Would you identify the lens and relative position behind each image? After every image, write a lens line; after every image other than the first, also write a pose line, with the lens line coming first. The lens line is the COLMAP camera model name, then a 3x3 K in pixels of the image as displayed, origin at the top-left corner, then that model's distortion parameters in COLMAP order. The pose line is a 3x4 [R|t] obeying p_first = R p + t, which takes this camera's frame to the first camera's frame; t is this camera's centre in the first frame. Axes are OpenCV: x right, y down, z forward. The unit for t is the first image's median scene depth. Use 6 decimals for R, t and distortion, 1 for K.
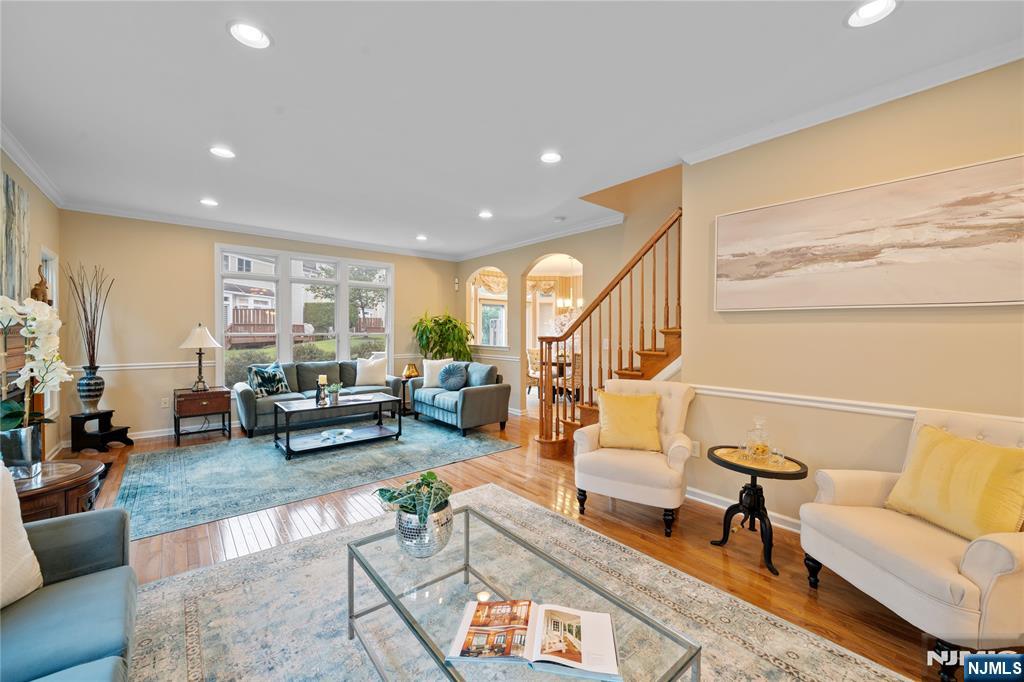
lens RADIAL K [[401.6, 0, 511.2], [0, 401.6, 338.2], [0, 0, 1]] dist [-0.002606, 0.000382]
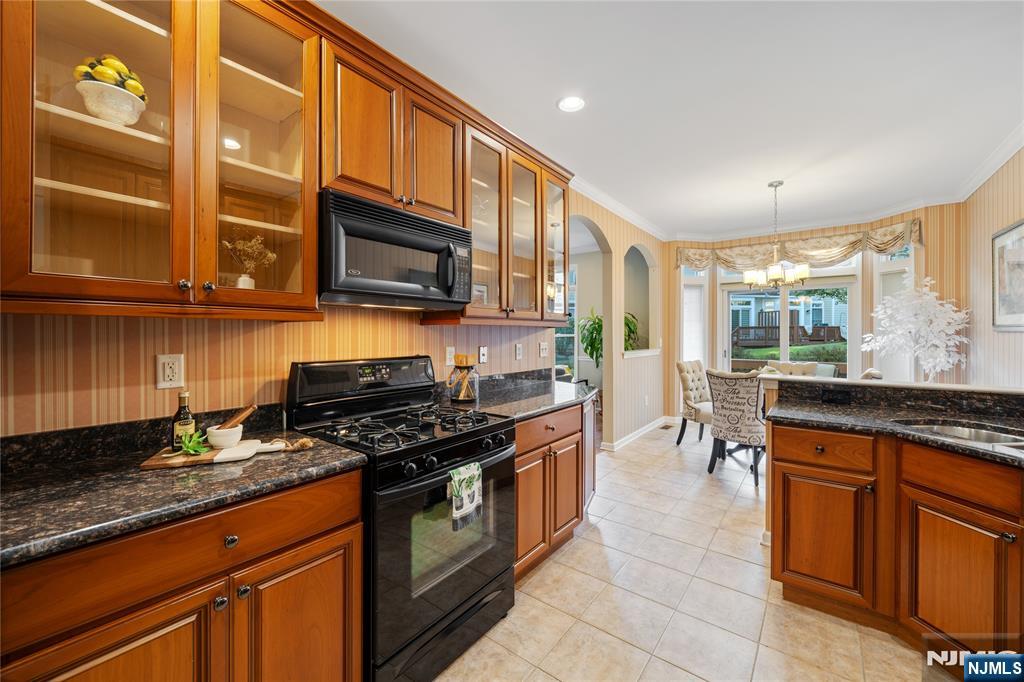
lens RADIAL K [[401.6, 0, 508.6], [0, 401.6, 334.5], [0, 0, 1]] dist [-0.002606, 0.000382]
pose [[0.212283, -0.002409, -0.977205, 0.892230], [-0.015013, 0.999871, -0.005726, -0.006167], [0.977093, 0.015886, 0.212220, 0.879195]]
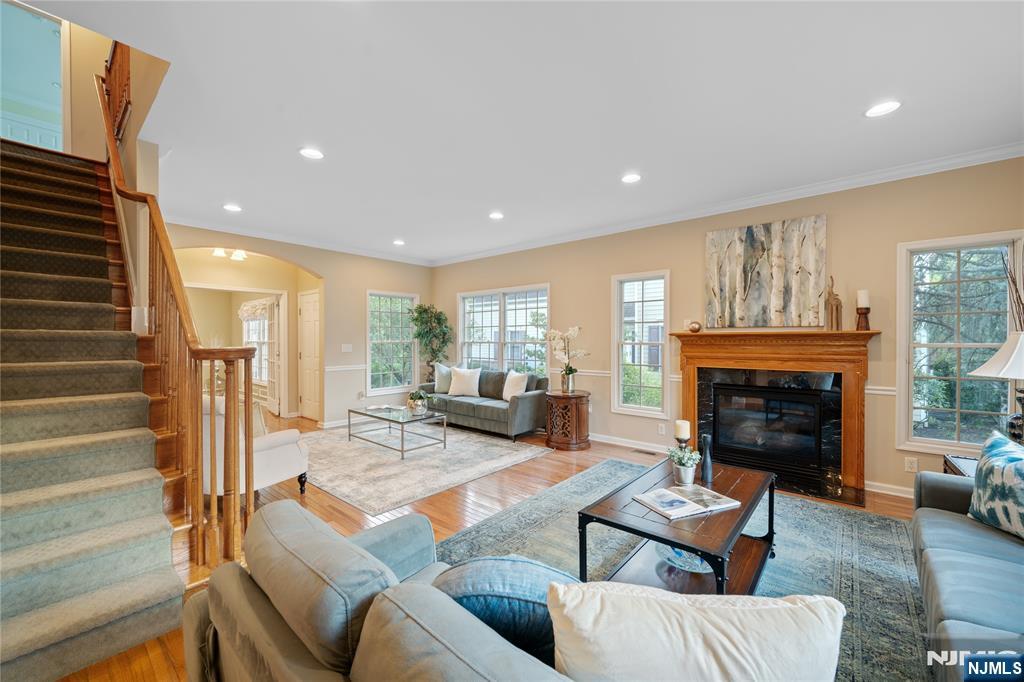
lens RADIAL K [[401.6, 0, 511.4], [0, 401.6, 344.9], [0, 0, 1]] dist [-0.002606, 0.000382]
pose [[-0.986985, -0.003246, -0.160780, -0.143253], [-0.007677, 0.999607, 0.026946, -0.020369], [0.160629, 0.027829, -0.986622, 1.341363]]
